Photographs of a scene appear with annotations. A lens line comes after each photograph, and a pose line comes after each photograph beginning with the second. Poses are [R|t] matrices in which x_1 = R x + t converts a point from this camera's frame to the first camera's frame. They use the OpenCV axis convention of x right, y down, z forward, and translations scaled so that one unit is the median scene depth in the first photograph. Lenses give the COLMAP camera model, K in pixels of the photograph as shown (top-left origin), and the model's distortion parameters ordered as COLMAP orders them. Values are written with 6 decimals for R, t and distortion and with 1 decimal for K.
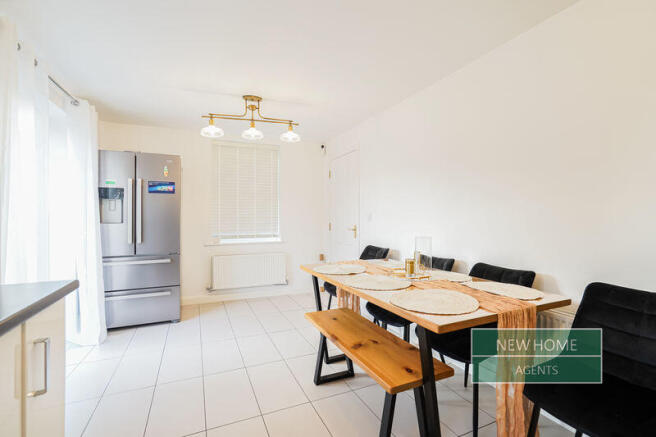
lens RADIAL K [[297.4, 0, 321.2], [0, 297.4, 214.2], [0, 0, 1]] dist [0.003863, 0.000296]
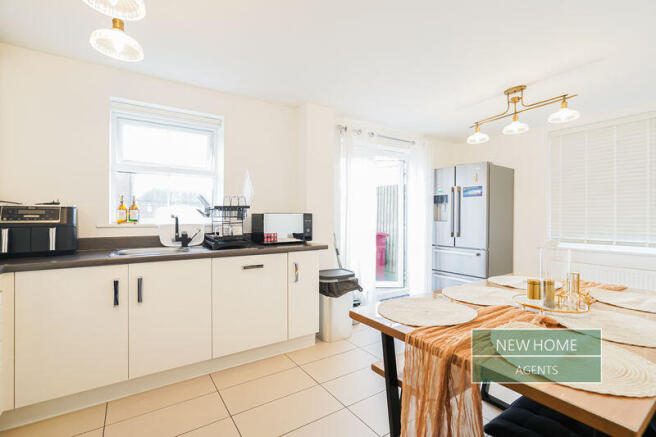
lens RADIAL K [[297.4, 0, 322.0], [0, 297.4, 220.9], [0, 0, 1]] dist [0.003863, 0.000296]
pose [[0.174773, 0.025510, -0.984278, 0.567645], [0.010163, 0.999564, 0.027711, -0.014742], [0.984556, -0.014846, 0.174438, 0.237675]]
